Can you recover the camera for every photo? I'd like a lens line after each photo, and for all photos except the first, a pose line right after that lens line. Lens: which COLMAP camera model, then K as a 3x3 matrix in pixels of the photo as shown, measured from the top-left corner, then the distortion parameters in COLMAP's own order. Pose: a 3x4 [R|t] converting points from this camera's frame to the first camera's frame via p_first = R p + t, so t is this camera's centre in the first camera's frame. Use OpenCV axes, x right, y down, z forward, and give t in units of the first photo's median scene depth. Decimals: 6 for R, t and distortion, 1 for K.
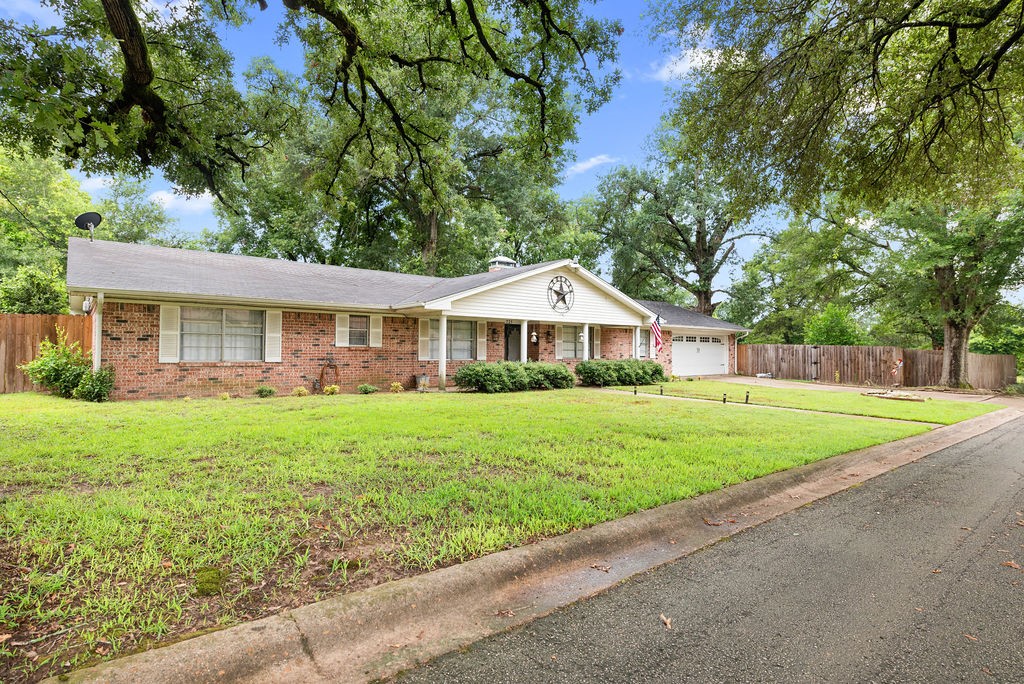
lens RADIAL K [[528.8, 0, 512.2], [0, 528.8, 342.8], [0, 0, 1]] dist [-0.004124, -0.000112]
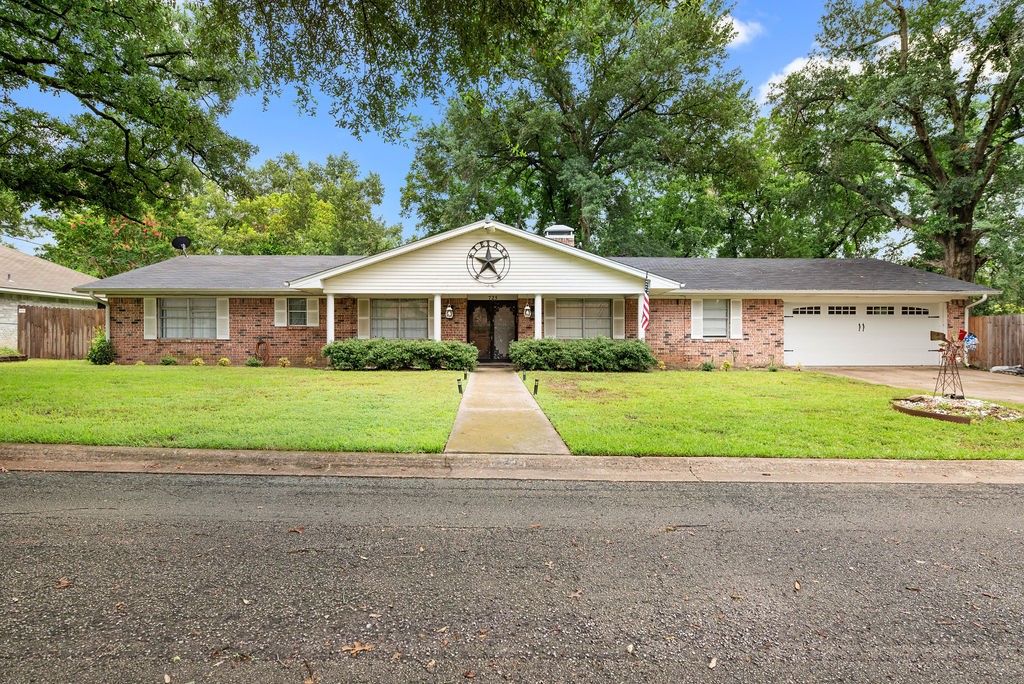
lens RADIAL K [[528.8, 0, 512.0], [0, 528.8, 344.6], [0, 0, 1]] dist [-0.004124, -0.000112]
pose [[0.776827, -0.001760, -0.629712, 0.698083], [0.014091, 0.999794, 0.014589, 0.032601], [0.629556, -0.020206, 0.776692, 0.372944]]
